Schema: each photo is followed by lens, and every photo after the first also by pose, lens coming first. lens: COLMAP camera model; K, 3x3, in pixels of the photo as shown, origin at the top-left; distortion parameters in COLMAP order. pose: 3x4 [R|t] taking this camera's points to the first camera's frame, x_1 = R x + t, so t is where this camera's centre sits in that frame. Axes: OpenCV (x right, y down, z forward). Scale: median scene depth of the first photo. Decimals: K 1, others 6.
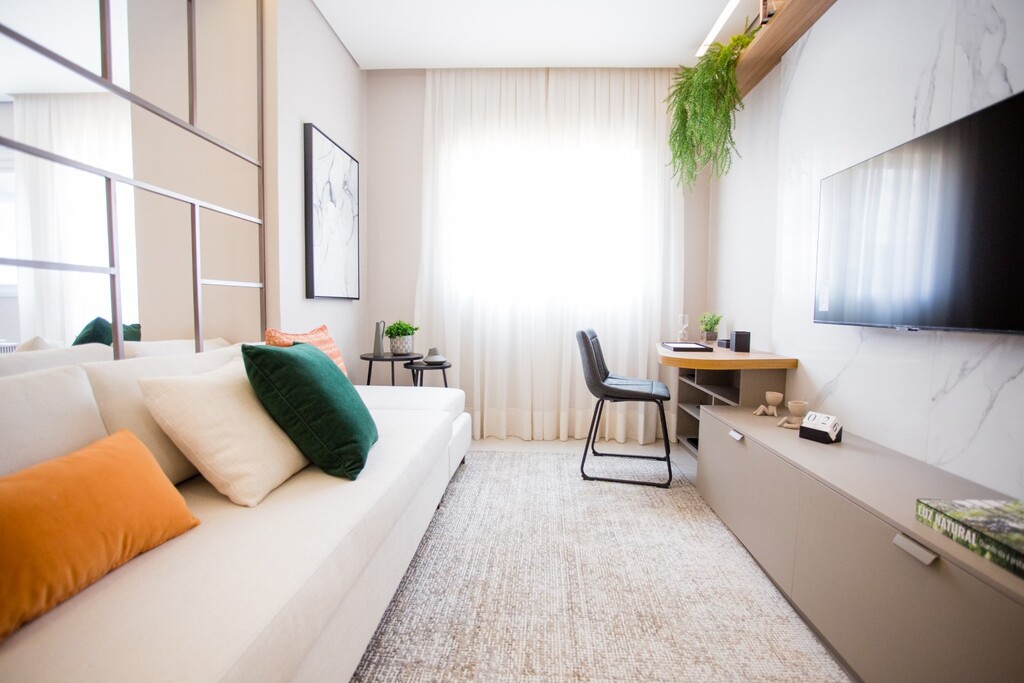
lens RADIAL K [[501.6, 0, 512.0], [0, 501.6, 341.5], [0, 0, 1]] dist [-0.072559, 0.032105]
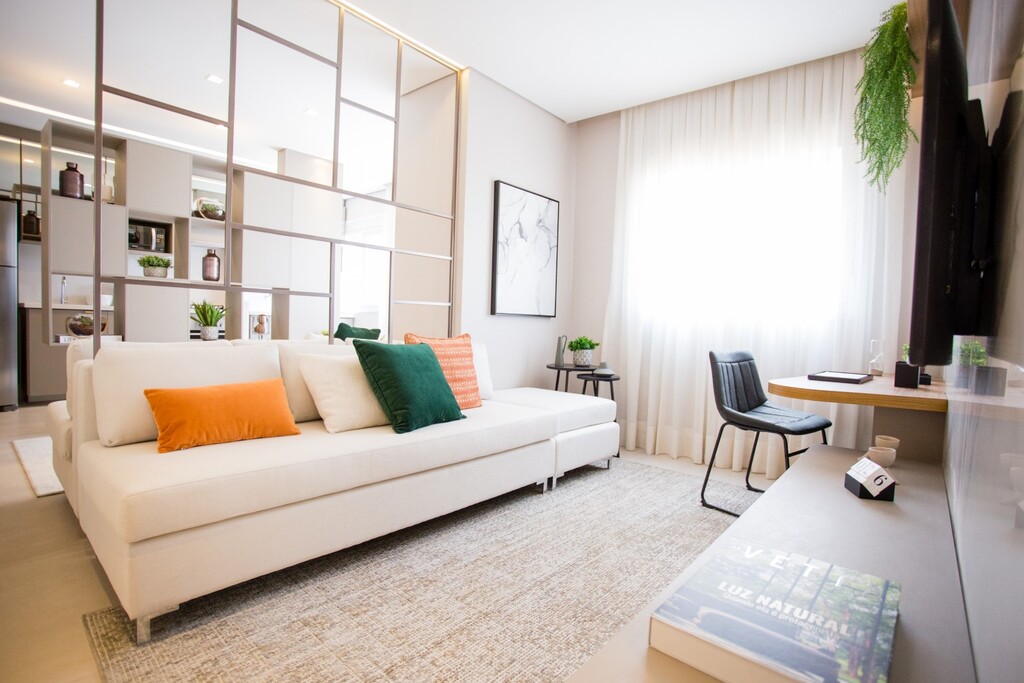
lens RADIAL K [[501.6, 0, 512.0], [0, 501.6, 341.5], [0, 0, 1]] dist [-0.072559, 0.032105]
pose [[0.786729, 0.040581, -0.615963, 0.406530], [-0.068298, 0.997433, -0.021519, 0.006577], [0.613509, 0.058999, 0.787481, 0.007430]]
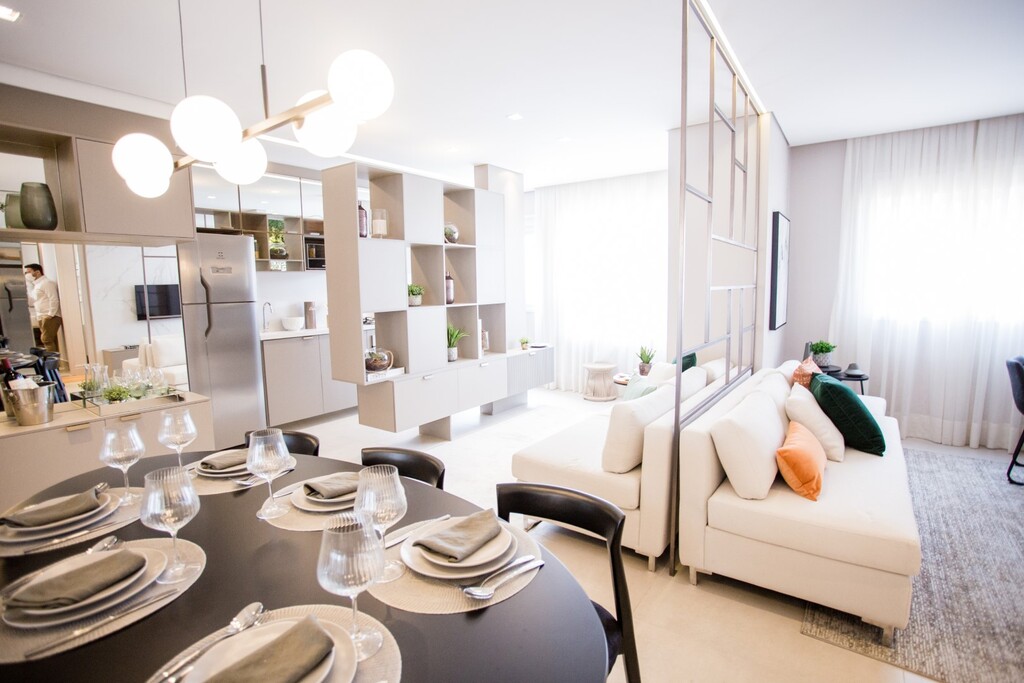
lens RADIAL K [[501.6, 0, 512.0], [0, 501.6, 341.5], [0, 0, 1]] dist [-0.072559, 0.032105]
pose [[0.840290, 0.037395, -0.540846, -0.247187], [-0.012821, 0.998710, 0.049133, -0.109037], [0.541986, -0.034351, 0.839685, -0.618470]]
